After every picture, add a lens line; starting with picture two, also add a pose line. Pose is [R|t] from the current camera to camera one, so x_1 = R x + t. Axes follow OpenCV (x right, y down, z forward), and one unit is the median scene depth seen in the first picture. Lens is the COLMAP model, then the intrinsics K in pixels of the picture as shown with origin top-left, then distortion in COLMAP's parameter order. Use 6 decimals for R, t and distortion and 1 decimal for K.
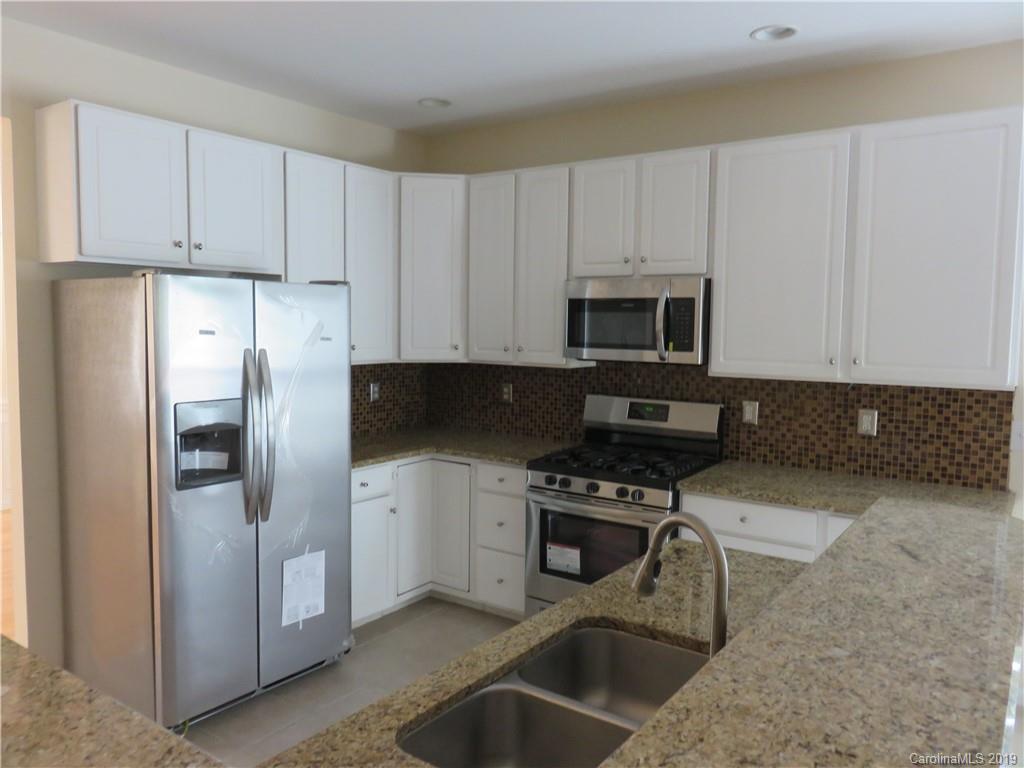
lens RADIAL K [[776.4, 0, 515.8], [0, 776.4, 384.5], [0, 0, 1]] dist [-0.003804, 0.003644]
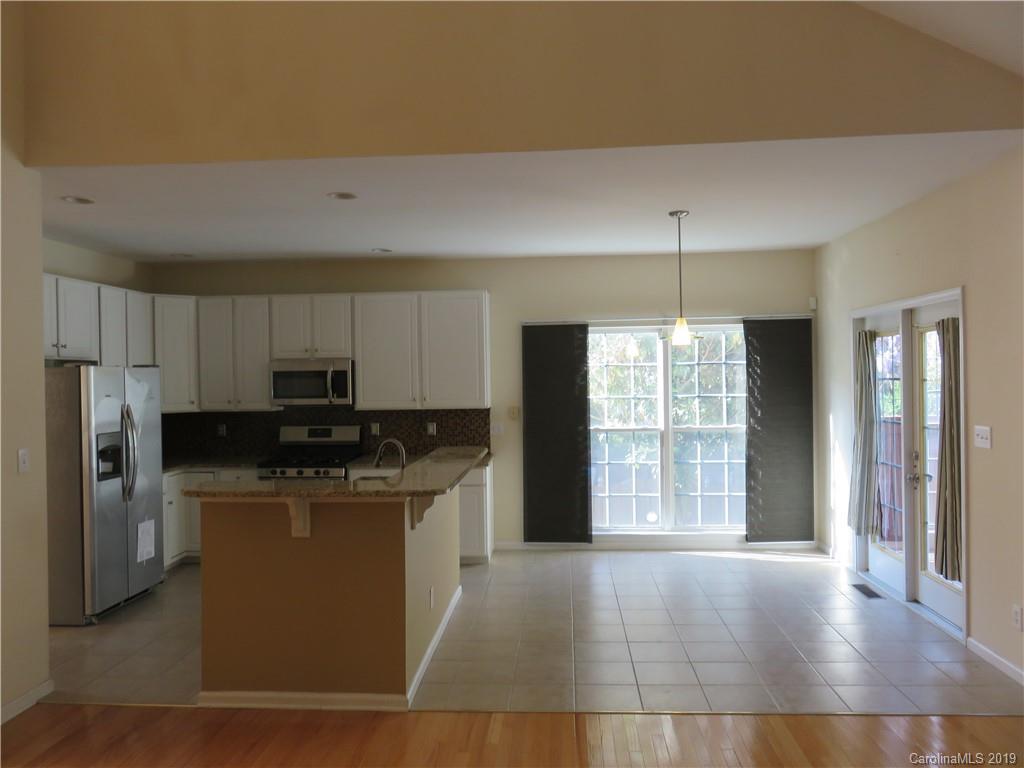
lens RADIAL K [[776.4, 0, 515.8], [0, 776.4, 384.5], [0, 0, 1]] dist [-0.003804, 0.003644]
pose [[0.848194, -0.029281, 0.528876, -0.432798], [0.068163, 0.996203, -0.054164, 0.056909], [-0.525282, 0.081991, 0.846969, -0.852323]]
